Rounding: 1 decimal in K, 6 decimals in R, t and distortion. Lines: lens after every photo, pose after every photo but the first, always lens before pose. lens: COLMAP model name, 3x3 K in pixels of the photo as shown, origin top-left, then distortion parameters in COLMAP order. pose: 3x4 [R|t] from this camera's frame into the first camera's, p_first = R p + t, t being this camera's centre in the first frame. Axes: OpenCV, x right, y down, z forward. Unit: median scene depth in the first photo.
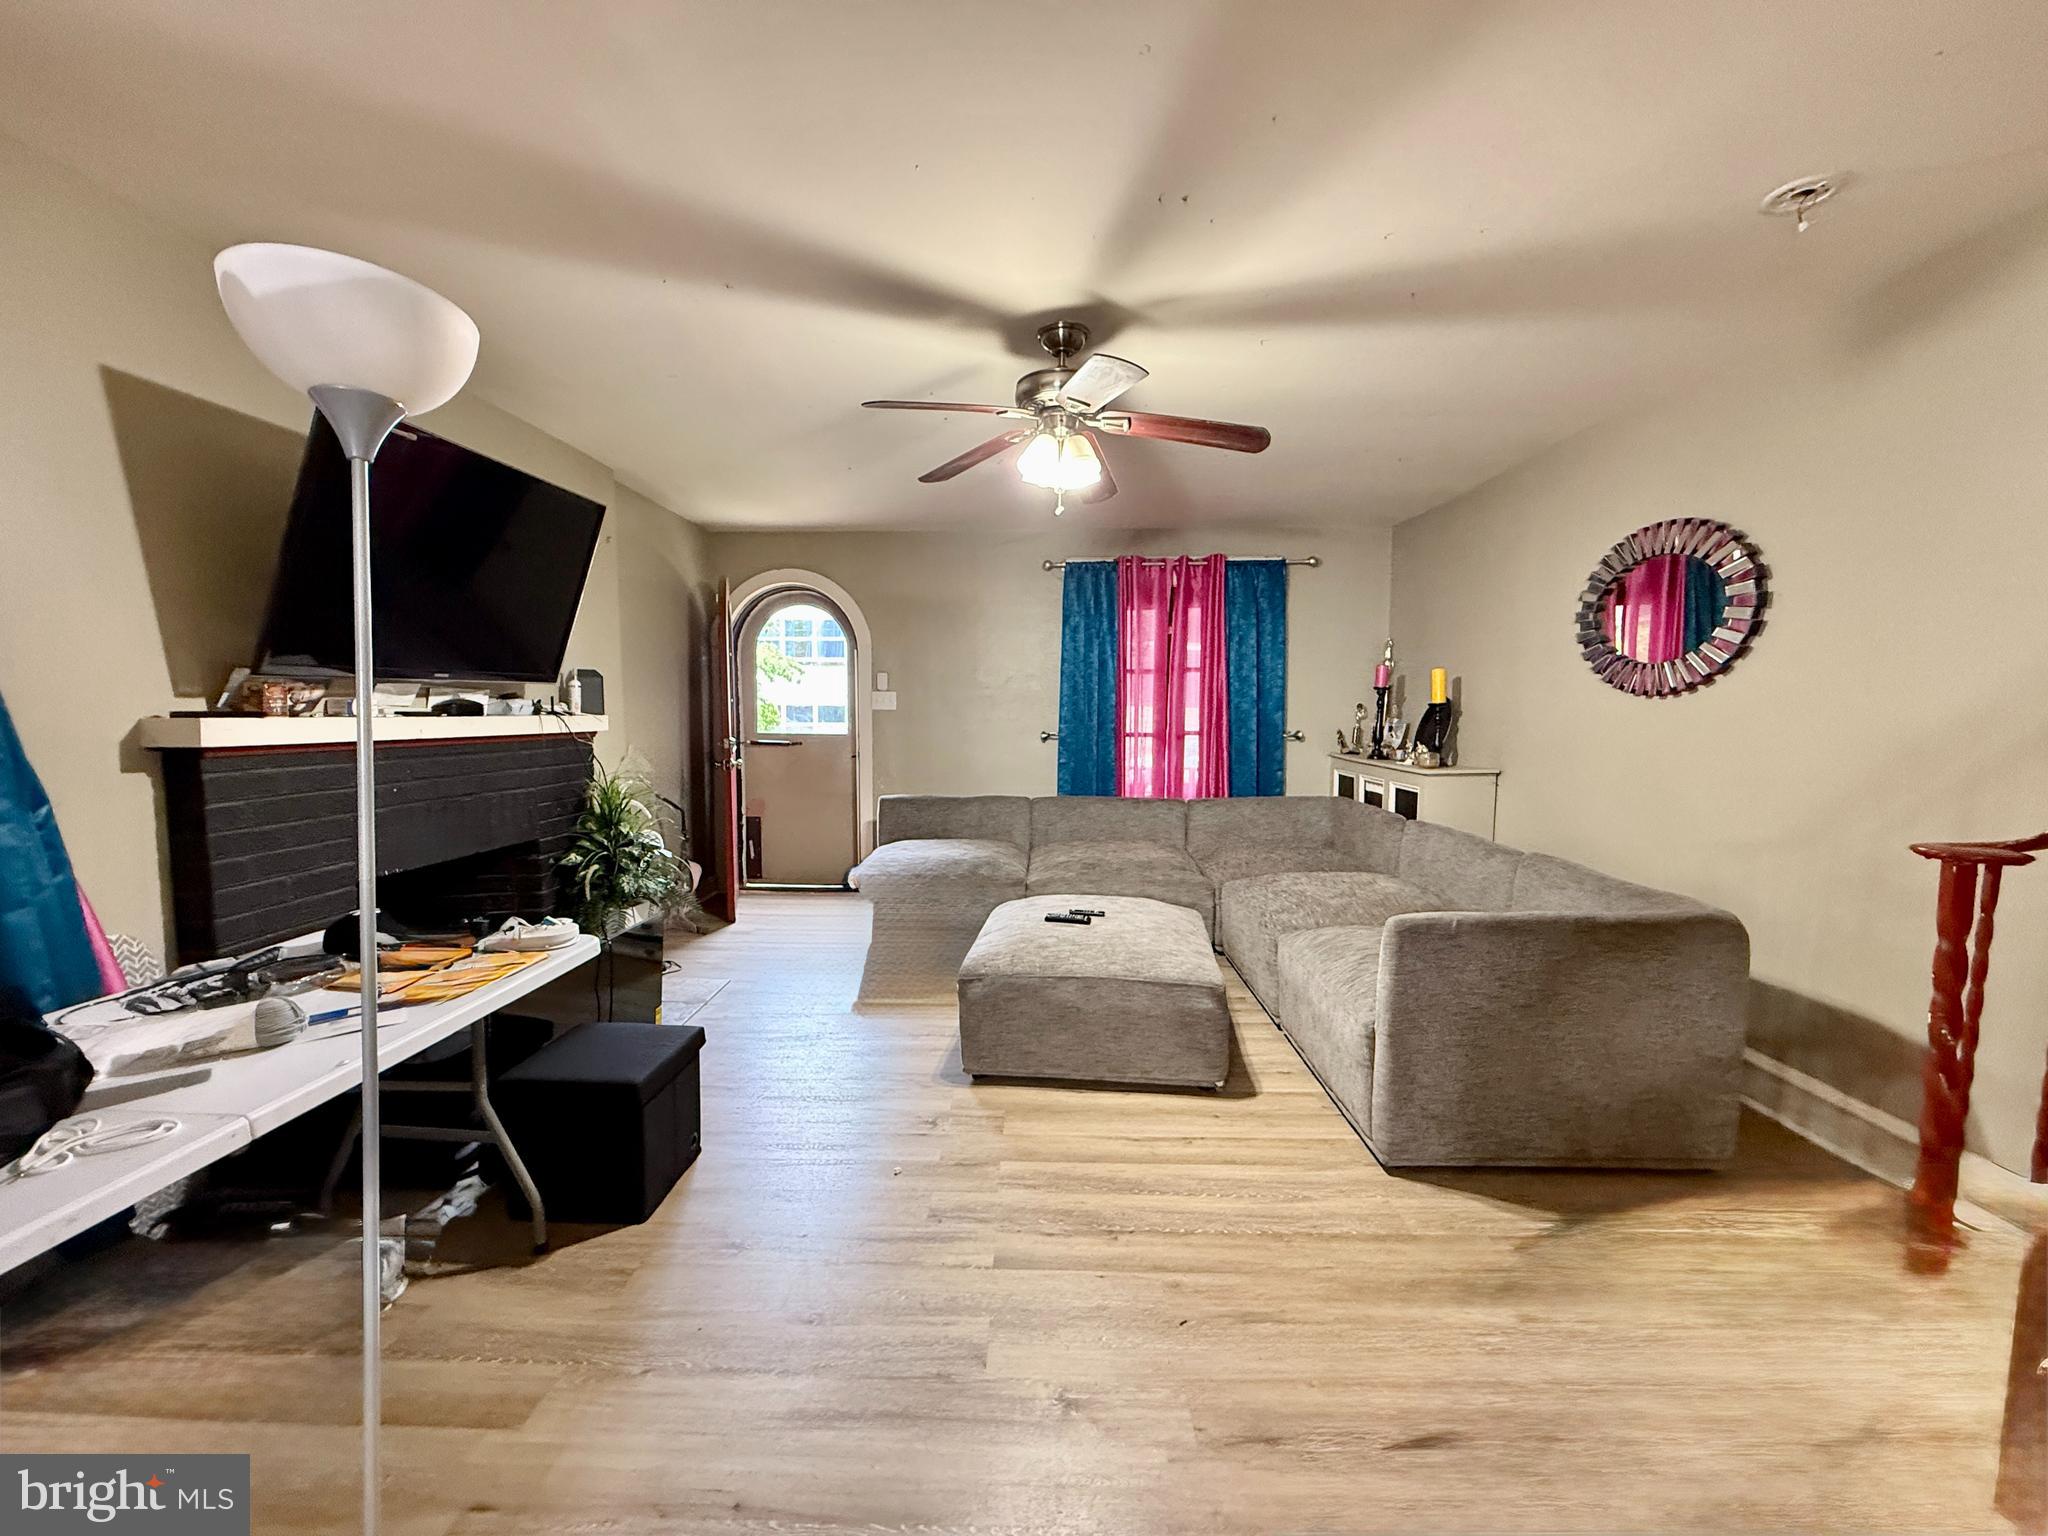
lens RADIAL K [[816.7, 0, 1031.1], [0, 816.7, 767.4], [0, 0, 1]] dist [0.001664, 0.000174]
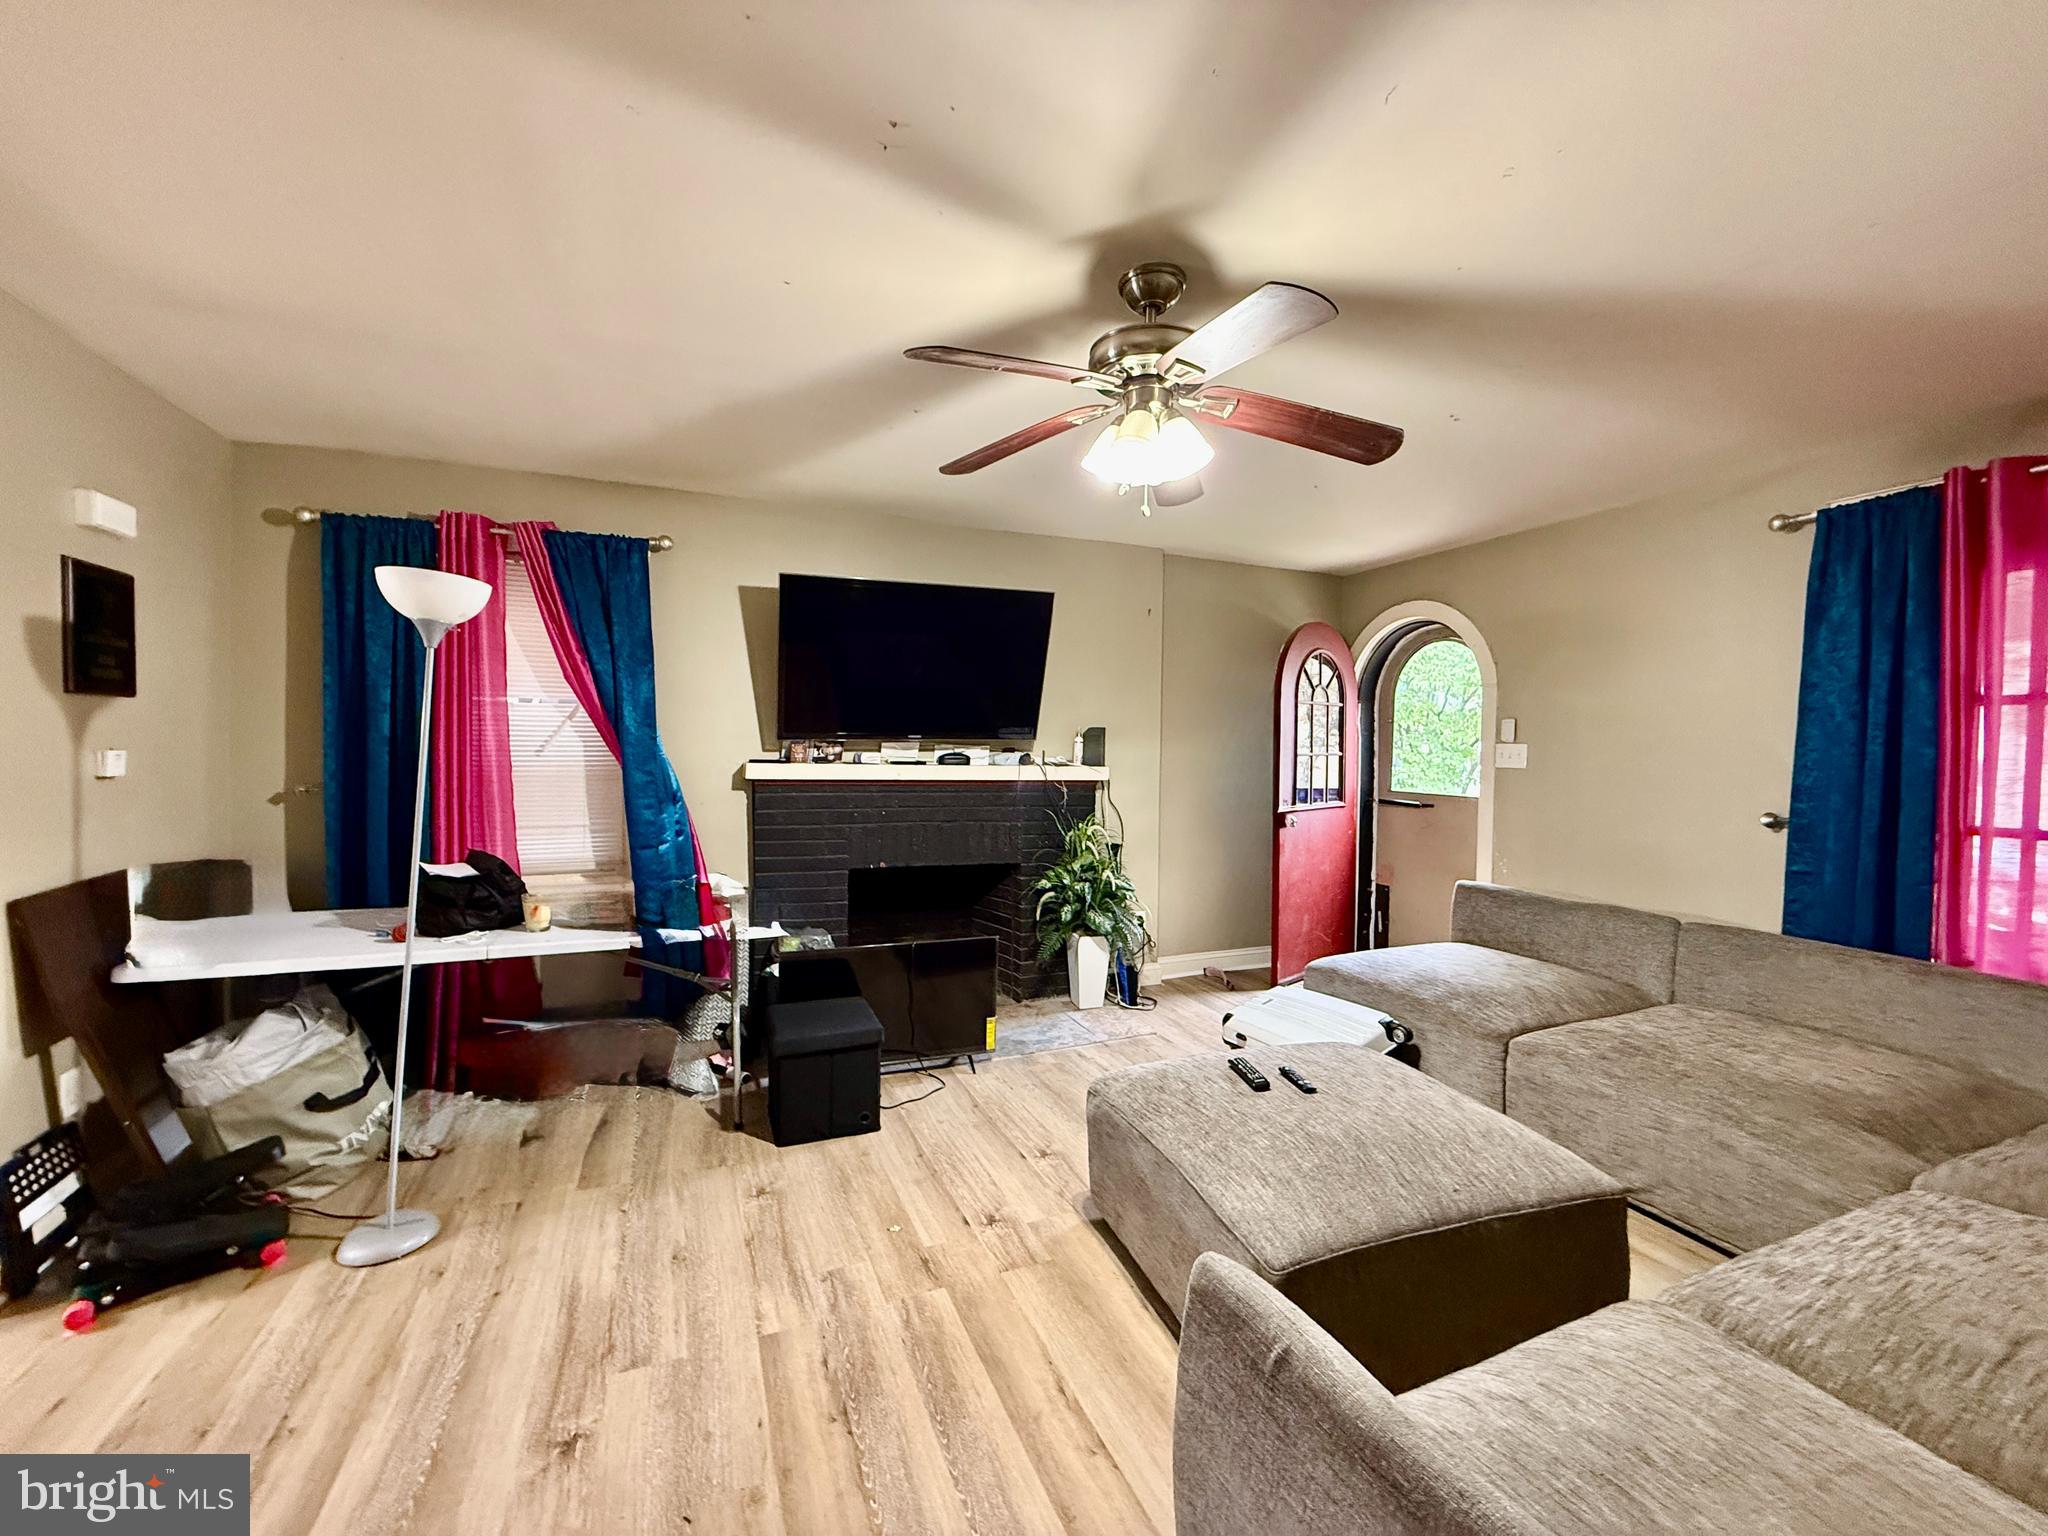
lens RADIAL K [[816.7, 0, 1011.8], [0, 816.7, 769.8], [0, 0, 1]] dist [0.001664, 0.000174]
pose [[0.400568, 0.027996, -0.915839, 0.370394], [-0.078922, 0.996873, -0.004045, -0.034087], [0.912862, 0.073900, 0.401525, 0.321085]]
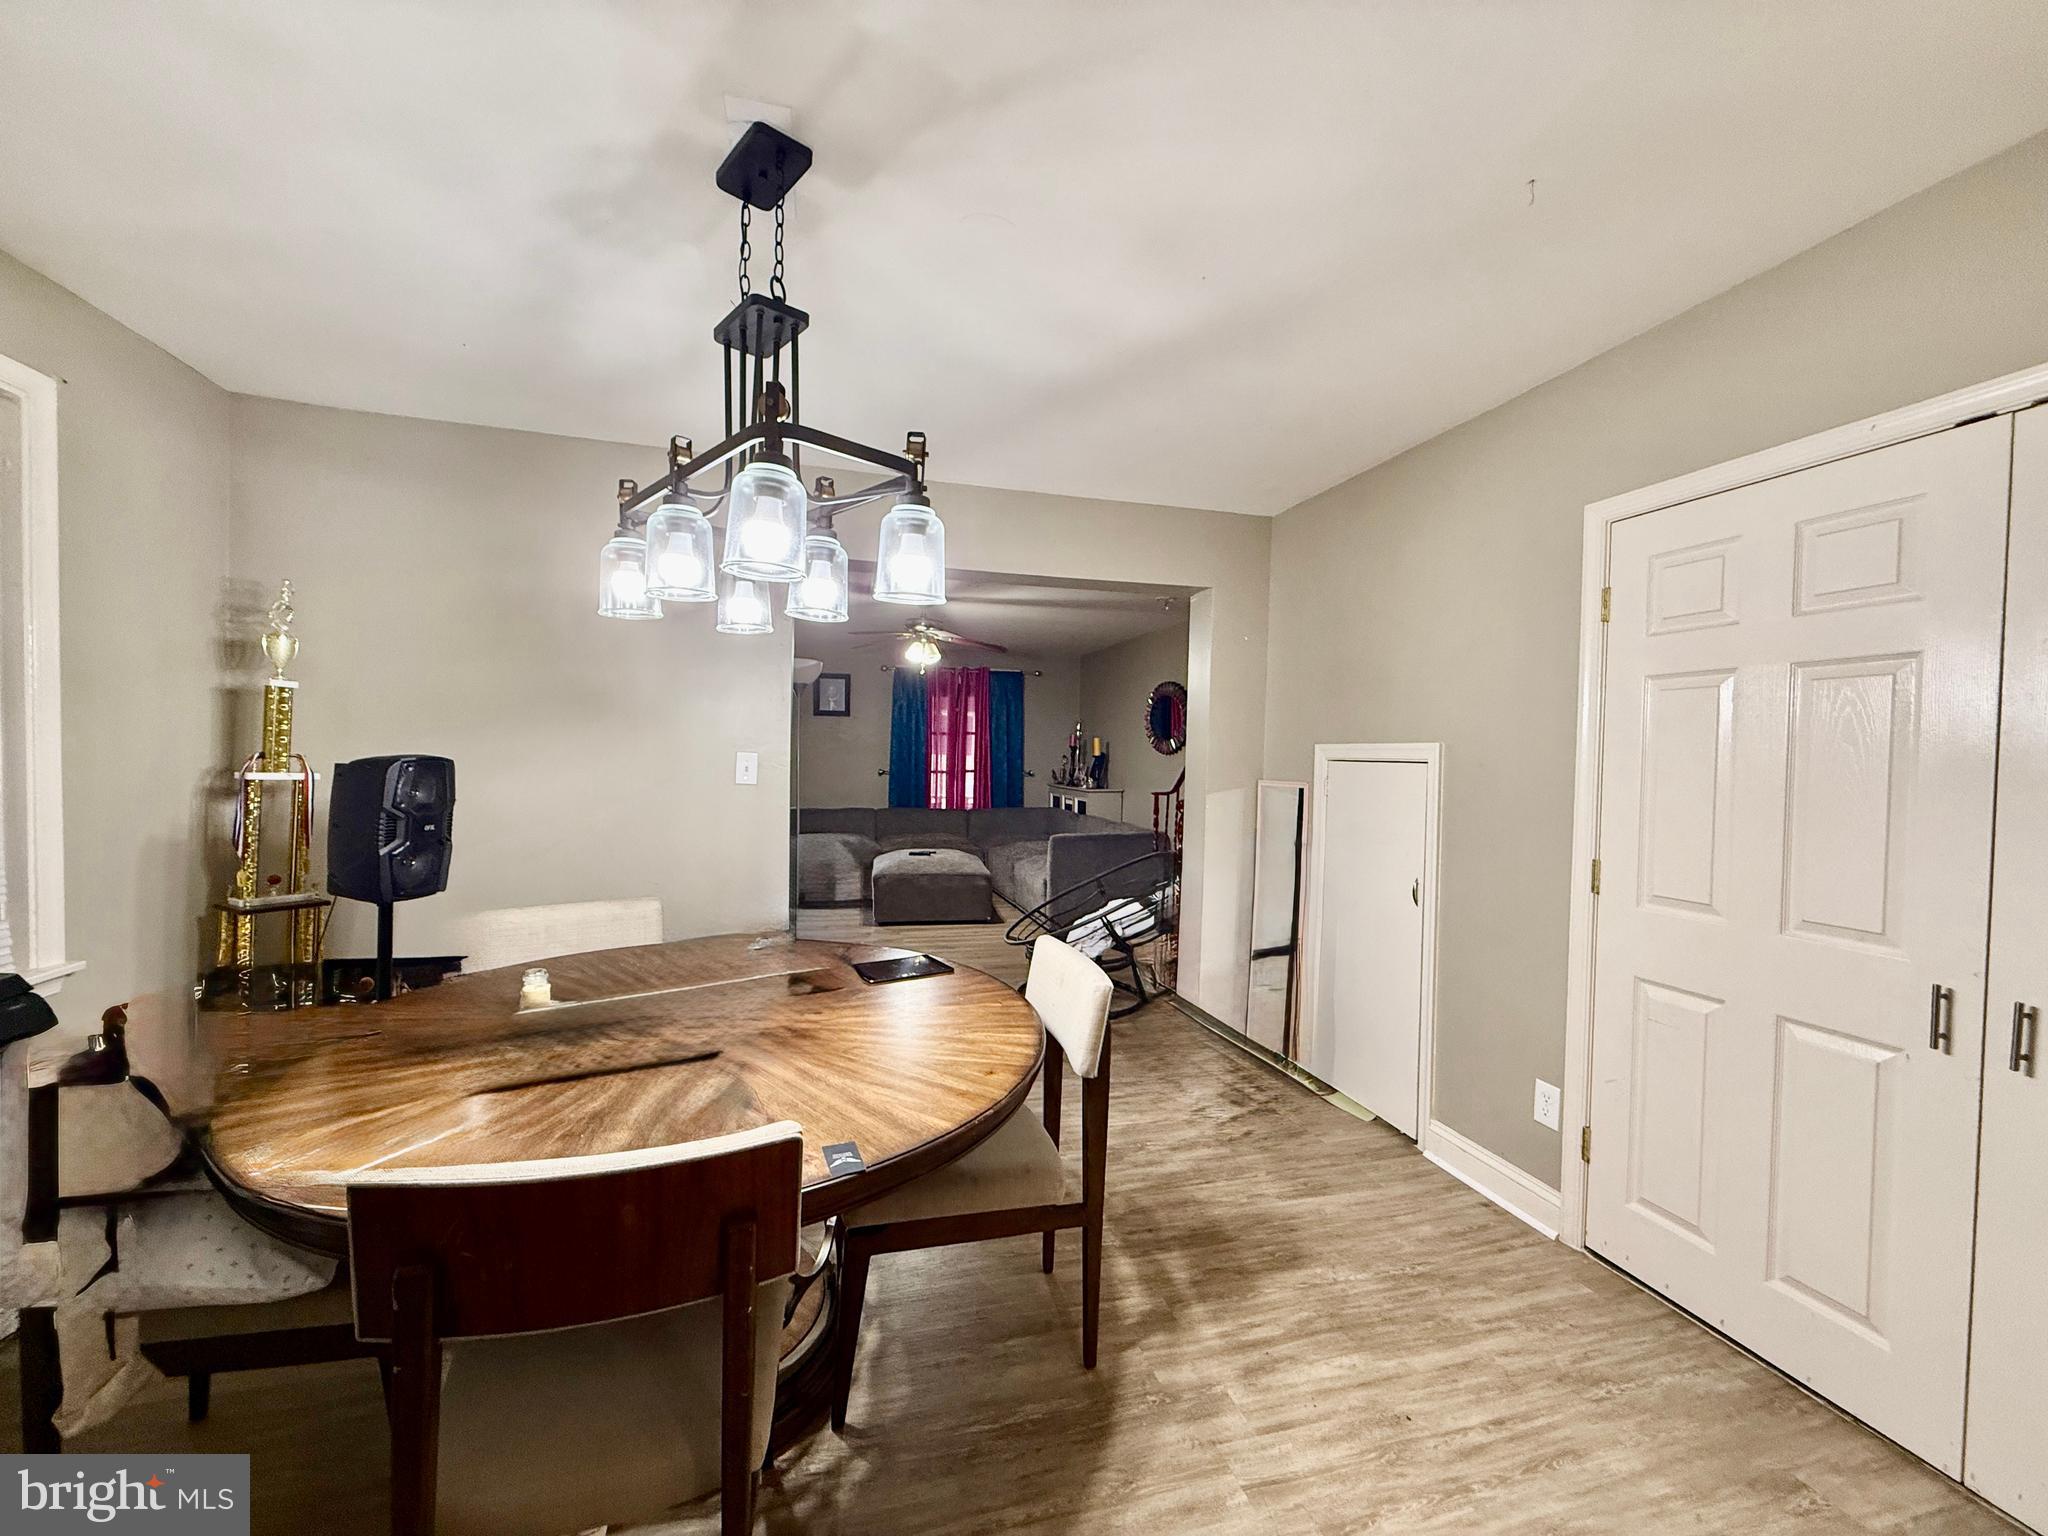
lens RADIAL K [[816.7, 0, 1027.1], [0, 816.7, 770.9], [0, 0, 1]] dist [0.001664, 0.000174]
pose [[0.960319, 0.008305, 0.278782, -0.174071], [0.005989, 0.998712, -0.050379, 0.047480], [-0.278841, 0.050049, 0.959032, -0.705853]]
